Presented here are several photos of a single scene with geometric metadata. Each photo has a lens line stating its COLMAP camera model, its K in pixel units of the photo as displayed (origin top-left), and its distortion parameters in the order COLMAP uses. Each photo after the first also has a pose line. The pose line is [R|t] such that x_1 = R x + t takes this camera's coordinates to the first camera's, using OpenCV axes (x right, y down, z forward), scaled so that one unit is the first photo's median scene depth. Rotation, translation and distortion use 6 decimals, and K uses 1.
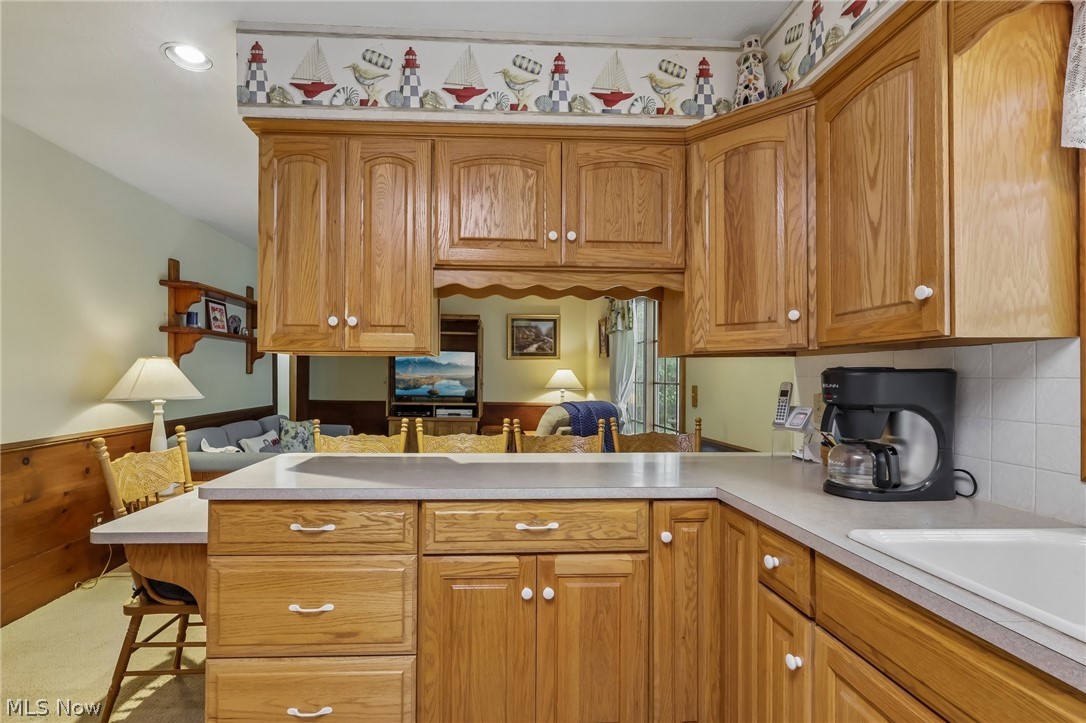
lens RADIAL K [[520.7, 0, 516.2], [0, 520.7, 375.3], [0, 0, 1]] dist [-0.000895, -0.000524]
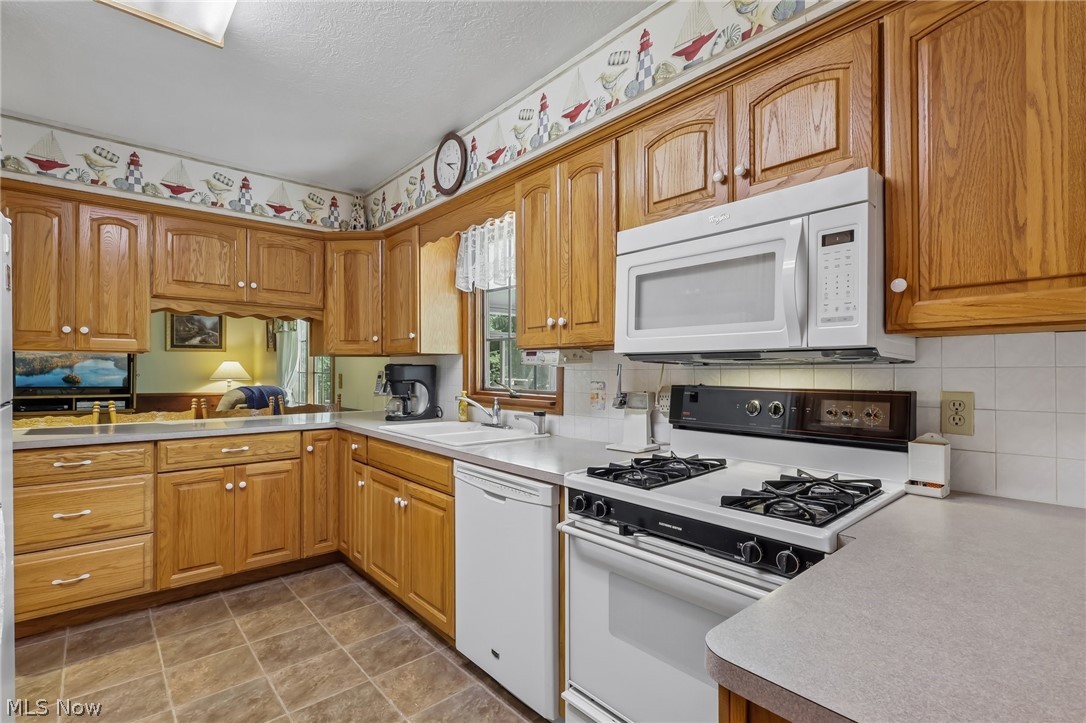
lens RADIAL K [[515.4, 0, 536.3], [0, 515.4, 368.2], [0, 0, 1]] dist [-0.001417, -0.000049]
pose [[0.798190, -0.001270, 0.602405, -0.173440], [-0.000859, 0.999994, 0.003246, -0.003222], [-0.602406, -0.003108, 0.798184, -0.914641]]
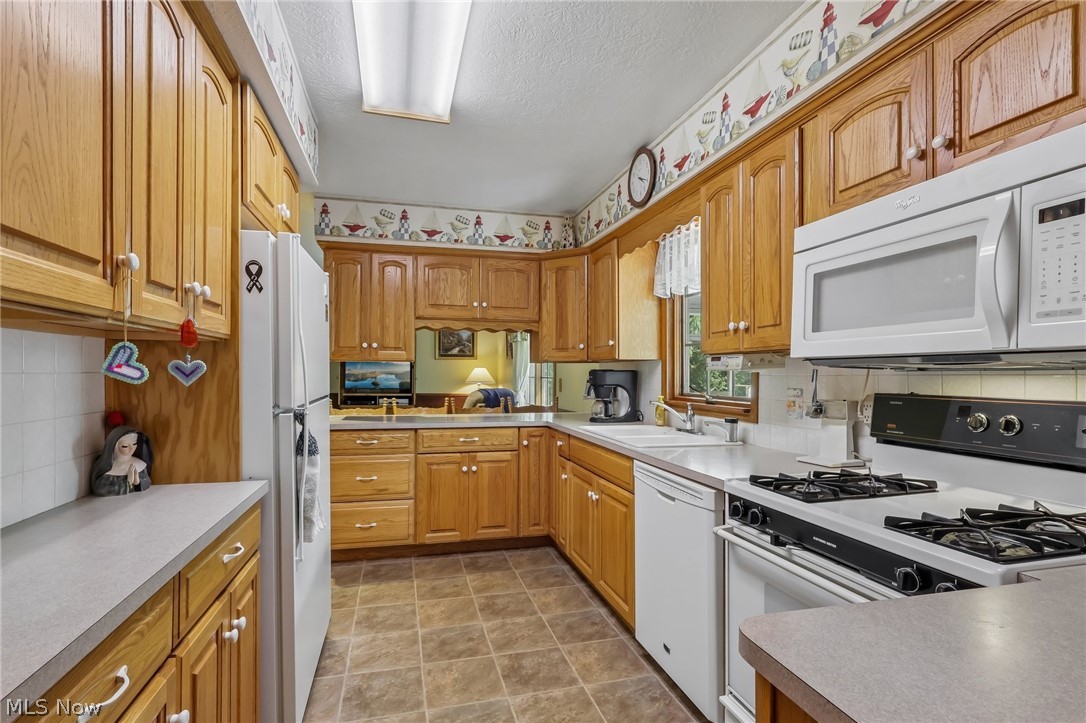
lens RADIAL K [[520.7, 0, 516.2], [0, 520.7, 375.3], [0, 0, 1]] dist [-0.000895, -0.000524]
pose [[0.986894, -0.000789, 0.161366, -0.102555], [-0.000353, 0.999975, 0.007049, -0.003775], [-0.161367, -0.007013, 0.986869, -1.056584]]
